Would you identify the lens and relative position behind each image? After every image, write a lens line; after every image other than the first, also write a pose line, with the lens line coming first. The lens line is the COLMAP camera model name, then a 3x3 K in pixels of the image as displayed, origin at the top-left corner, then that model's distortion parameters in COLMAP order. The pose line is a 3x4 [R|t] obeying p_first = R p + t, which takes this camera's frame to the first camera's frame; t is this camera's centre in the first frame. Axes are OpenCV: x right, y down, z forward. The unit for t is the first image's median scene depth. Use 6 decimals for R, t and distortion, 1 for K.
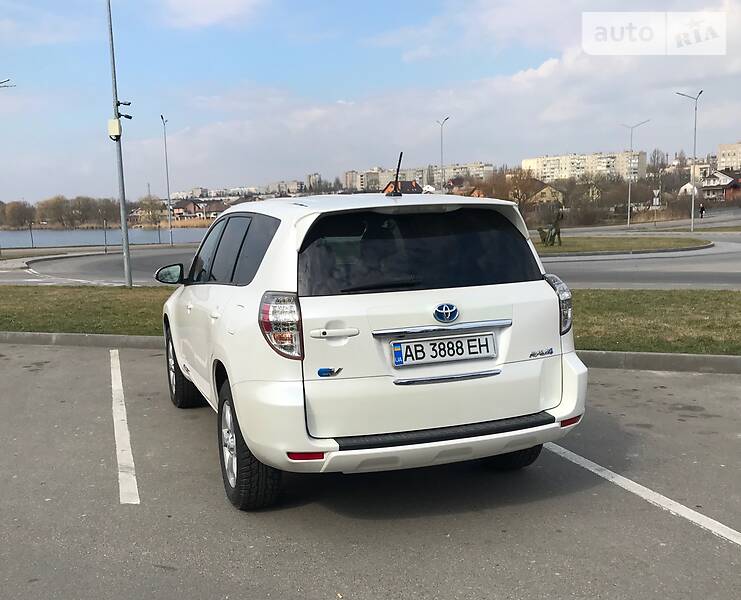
lens RADIAL K [[842.4, 0, 350.2], [0, 842.4, 310.4], [0, 0, 1]] dist [0.047753, 0.000000]
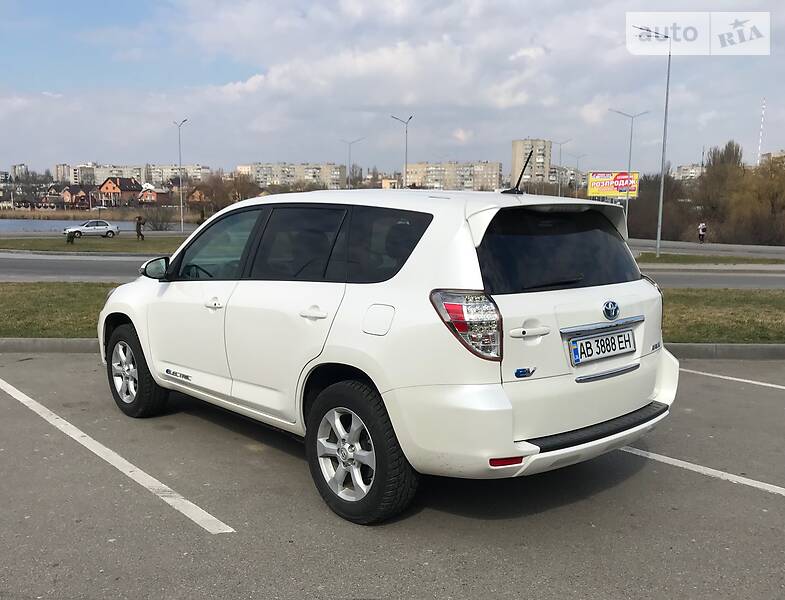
lens RADIAL K [[779.3, 0, 391.6], [0, 779.3, 302.6], [0, 0, 1]] dist [0.012681, 0.000000]
pose [[0.914197, -0.005848, 0.405228, -0.480486], [0.006708, 0.999977, -0.000702, -0.006877], [-0.405215, 0.003360, 0.914215, 0.222370]]
